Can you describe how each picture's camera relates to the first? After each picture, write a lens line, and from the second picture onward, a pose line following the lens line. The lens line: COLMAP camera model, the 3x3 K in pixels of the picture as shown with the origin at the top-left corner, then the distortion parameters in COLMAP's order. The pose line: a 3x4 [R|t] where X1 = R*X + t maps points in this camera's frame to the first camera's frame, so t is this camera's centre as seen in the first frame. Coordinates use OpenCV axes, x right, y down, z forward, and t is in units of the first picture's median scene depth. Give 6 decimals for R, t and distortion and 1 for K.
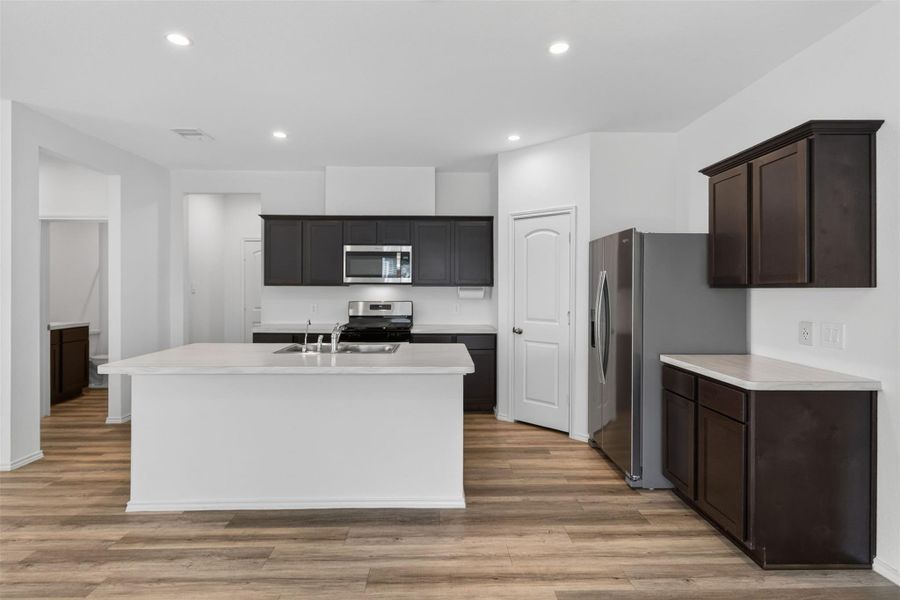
lens RADIAL K [[459.3, 0, 460.8], [0, 459.3, 293.9], [0, 0, 1]] dist [0.006922, -0.002846]
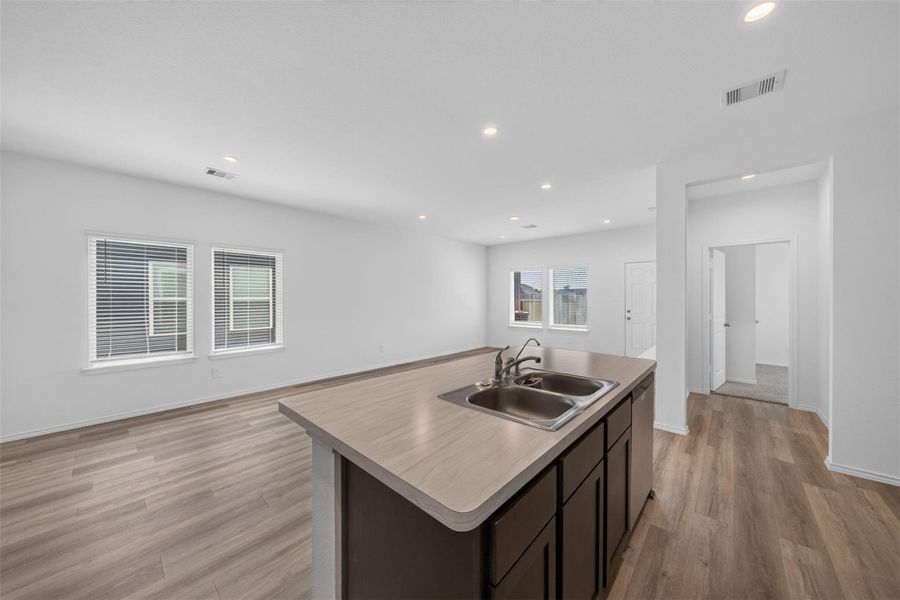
lens RADIAL K [[307.5, 0, 453.5], [0, 307.5, 296.9], [0, 0, 1]] dist [0.003212, 0.000473]
pose [[-0.719620, -0.004230, -0.694355, 0.101118], [-0.010056, 0.999940, 0.004330, -0.012784], [0.694295, 0.010099, -0.719619, 0.908457]]
